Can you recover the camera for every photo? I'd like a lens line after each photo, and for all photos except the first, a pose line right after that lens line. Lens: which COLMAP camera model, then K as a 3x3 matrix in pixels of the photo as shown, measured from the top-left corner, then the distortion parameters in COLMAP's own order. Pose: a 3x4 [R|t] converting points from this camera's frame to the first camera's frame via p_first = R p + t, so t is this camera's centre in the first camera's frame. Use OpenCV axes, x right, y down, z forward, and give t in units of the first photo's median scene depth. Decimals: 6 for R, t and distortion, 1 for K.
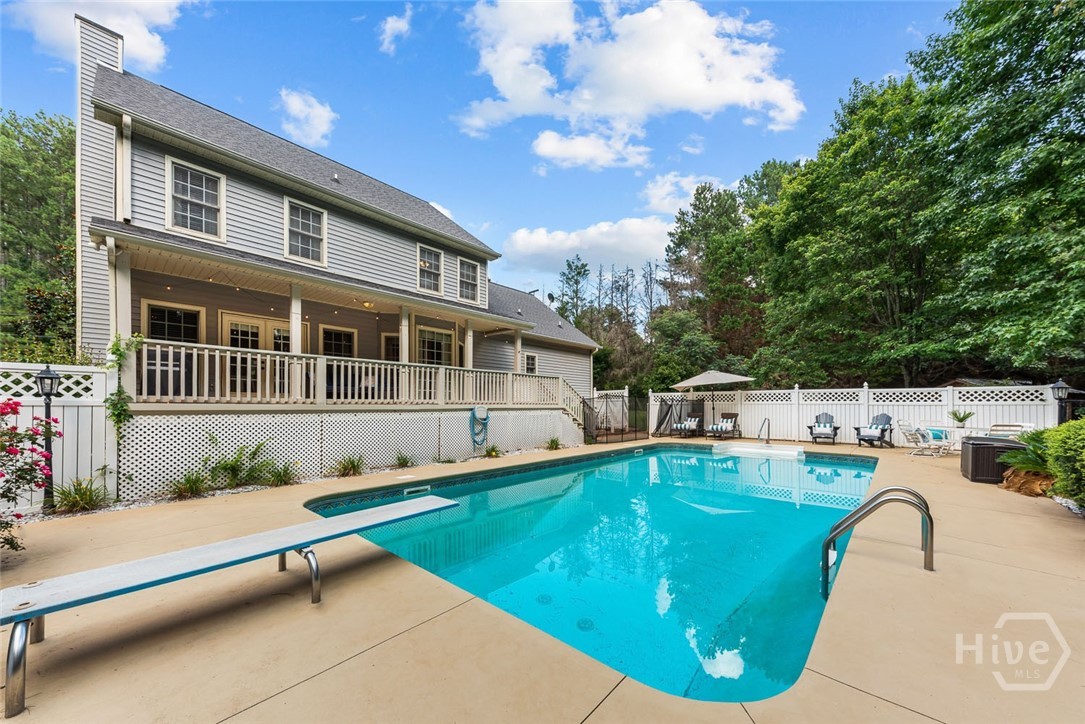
lens RADIAL K [[389.2, 0, 553.2], [0, 389.2, 403.5], [0, 0, 1]] dist [0.000556, -0.000037]
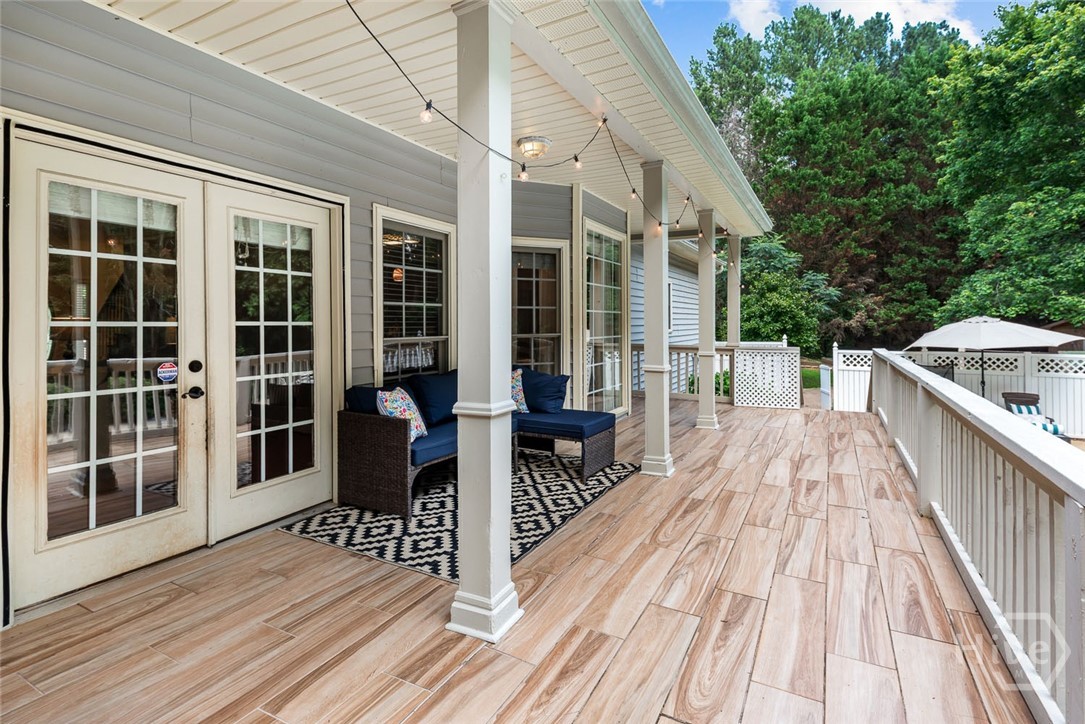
lens RADIAL K [[526.2, 0, 548.7], [0, 526.2, 321.6], [0, 0, 1]] dist [-0.001045, -0.001073]
pose [[0.975972, -0.000466, 0.217894, -0.463408], [-0.000104, 0.999997, 0.002605, -0.098288], [-0.217894, -0.002565, 0.975969, 0.471833]]
